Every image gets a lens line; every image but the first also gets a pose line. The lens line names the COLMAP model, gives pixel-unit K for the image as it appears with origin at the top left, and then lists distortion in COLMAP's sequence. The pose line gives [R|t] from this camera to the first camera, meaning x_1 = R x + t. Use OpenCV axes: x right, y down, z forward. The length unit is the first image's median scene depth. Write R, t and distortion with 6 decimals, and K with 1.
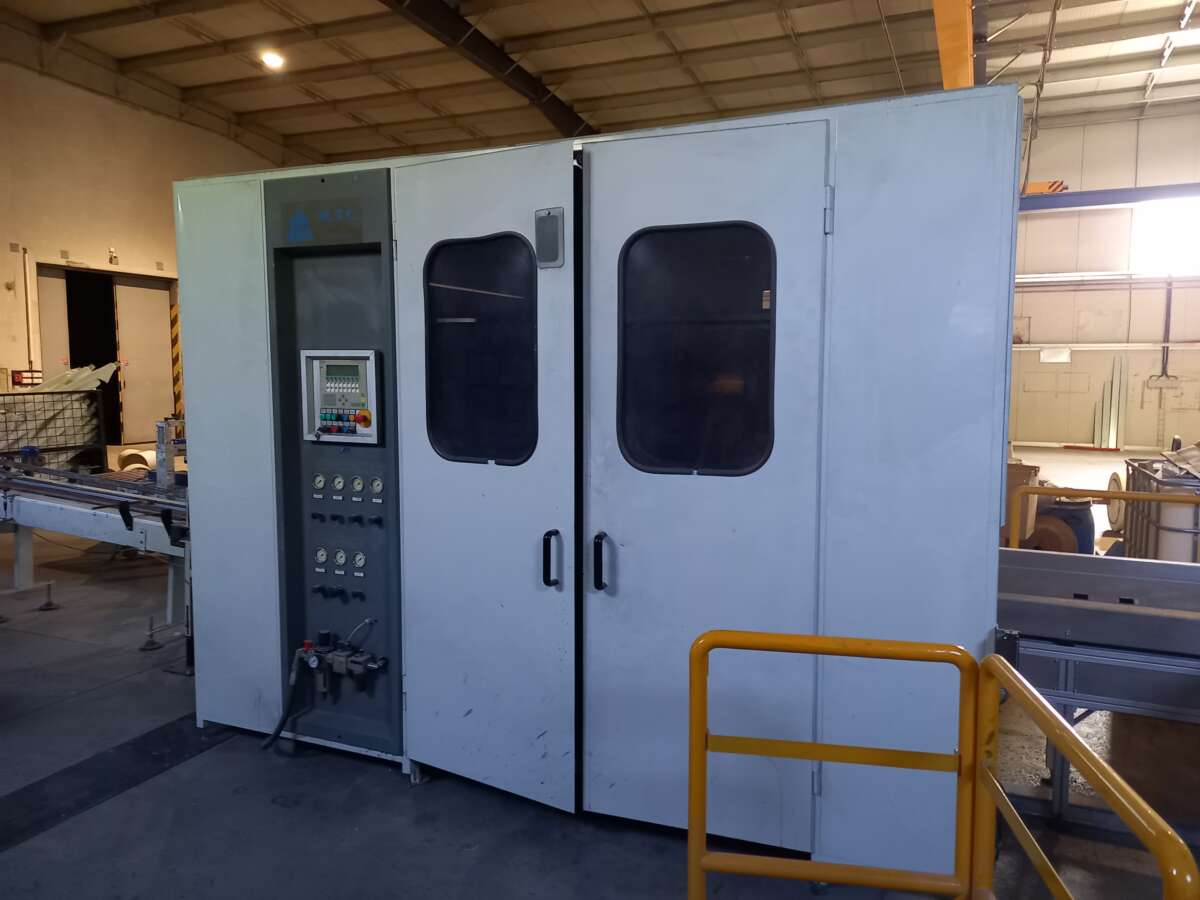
lens RADIAL K [[866.5, 0, 596.3], [0, 866.5, 439.9], [0, 0, 1]] dist [0.061418, -0.043992]
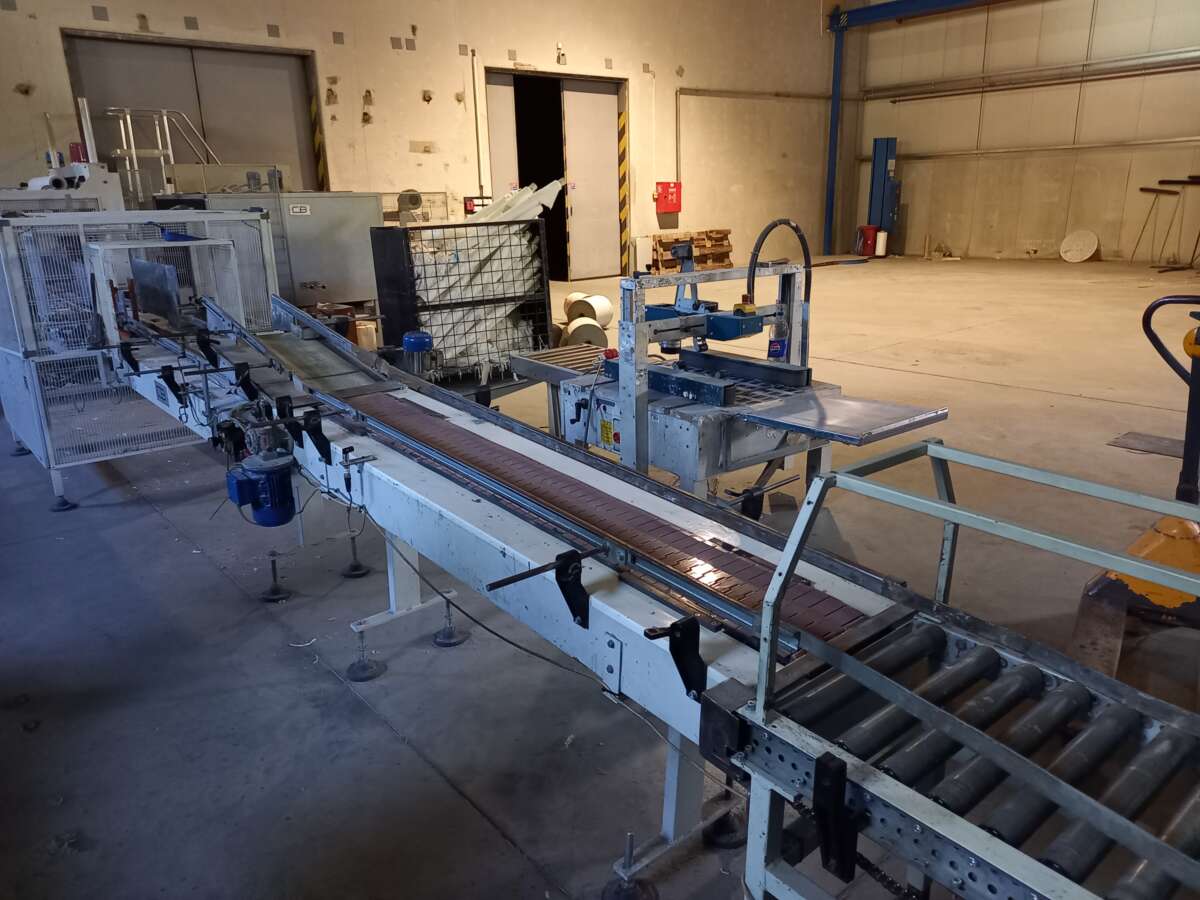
lens RADIAL K [[866.5, 0, 597.7], [0, 866.5, 448.0], [0, 0, 1]] dist [0.061418, -0.043992]
pose [[0.894594, 0.101389, -0.435226, -0.182843], [-0.009805, 0.978141, 0.207711, -0.020550], [0.446772, -0.181550, 0.876033, 0.341387]]
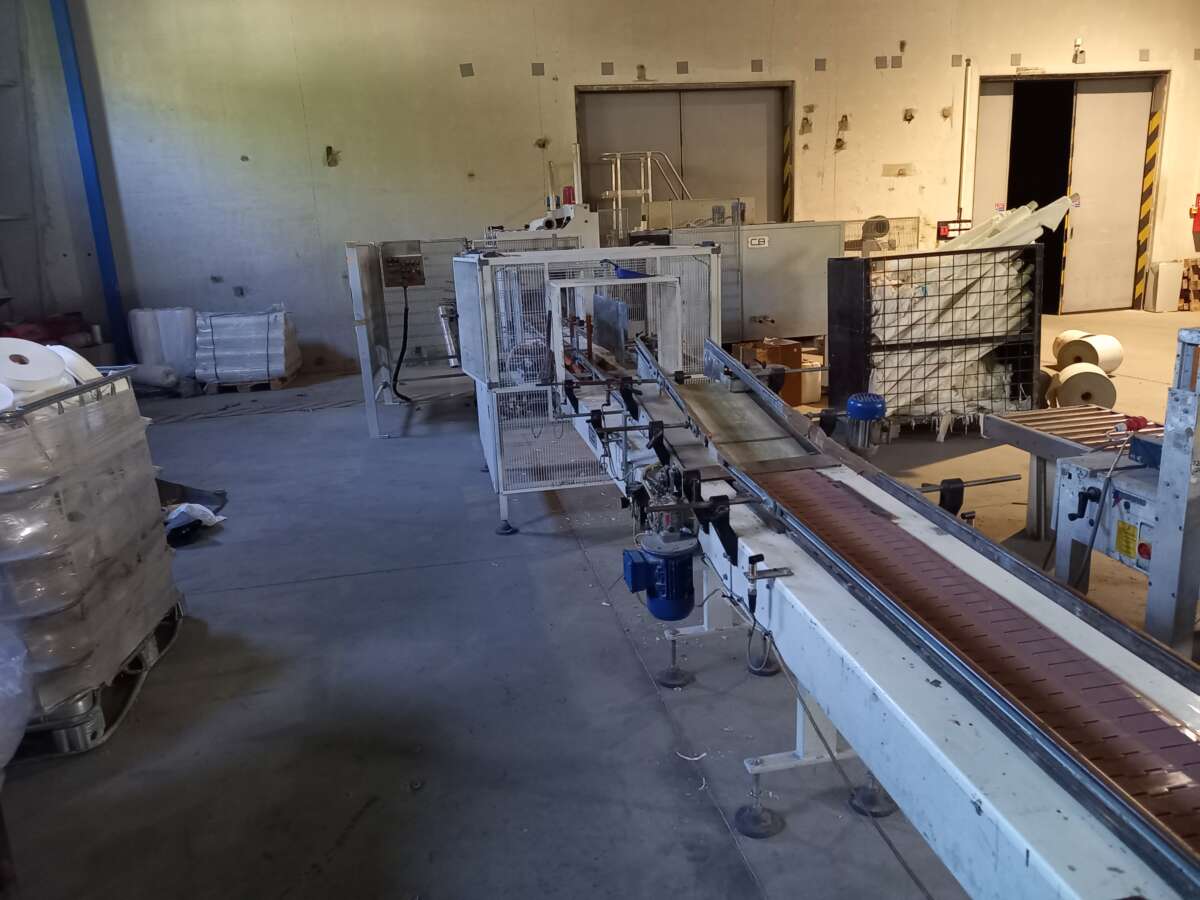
lens RADIAL K [[866.5, 0, 601.7], [0, 866.5, 446.0], [0, 0, 1]] dist [0.061418, -0.043992]
pose [[0.570549, 0.157865, -0.805948, -0.224531], [-0.015454, 0.983241, 0.181652, -0.024716], [0.821118, -0.091186, 0.563427, 0.393820]]
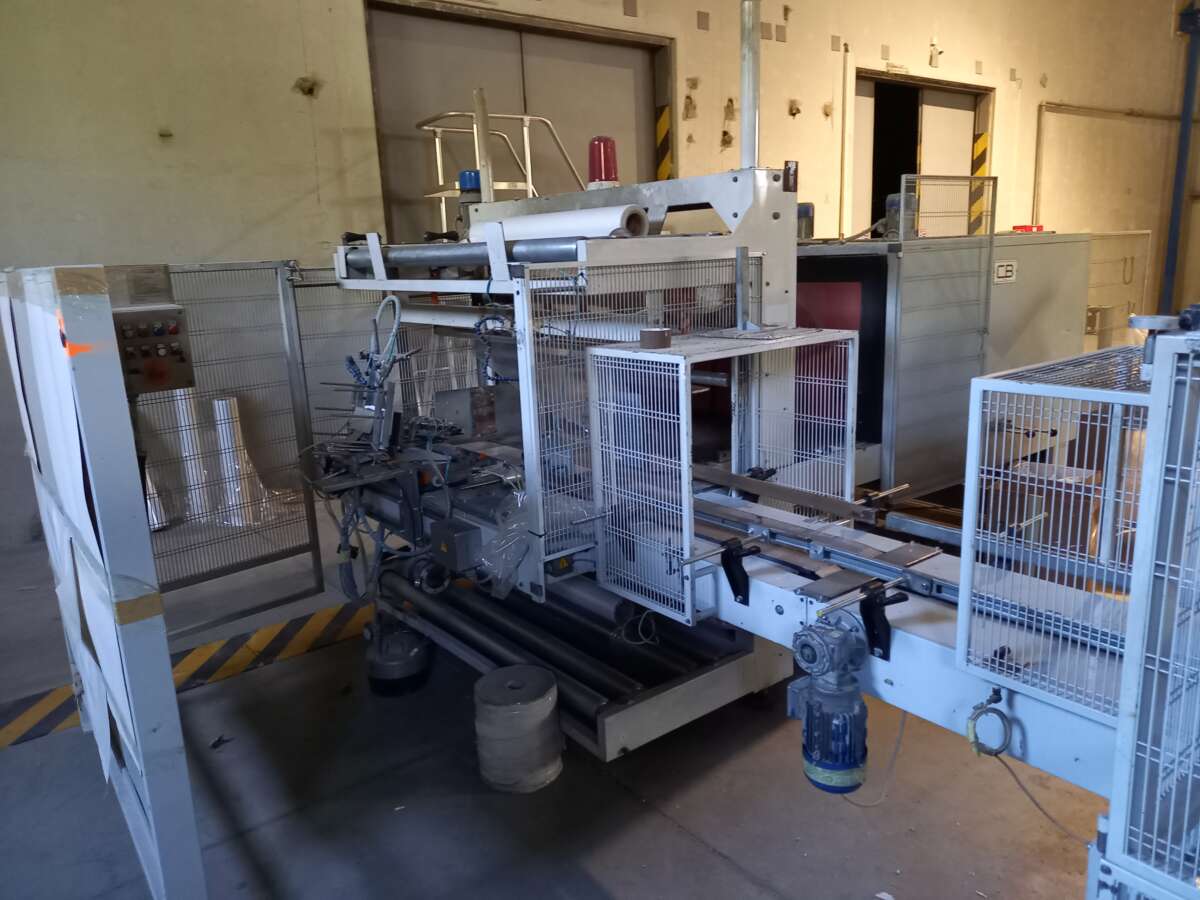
lens RADIAL K [[866.5, 0, 605.1], [0, 866.5, 451.5], [0, 0, 1]] dist [0.061418, -0.043992]
pose [[0.885303, 0.063886, -0.460605, -0.750722], [0.006120, 0.988831, 0.148912, -0.045114], [0.464974, -0.134651, 0.875025, 0.534316]]
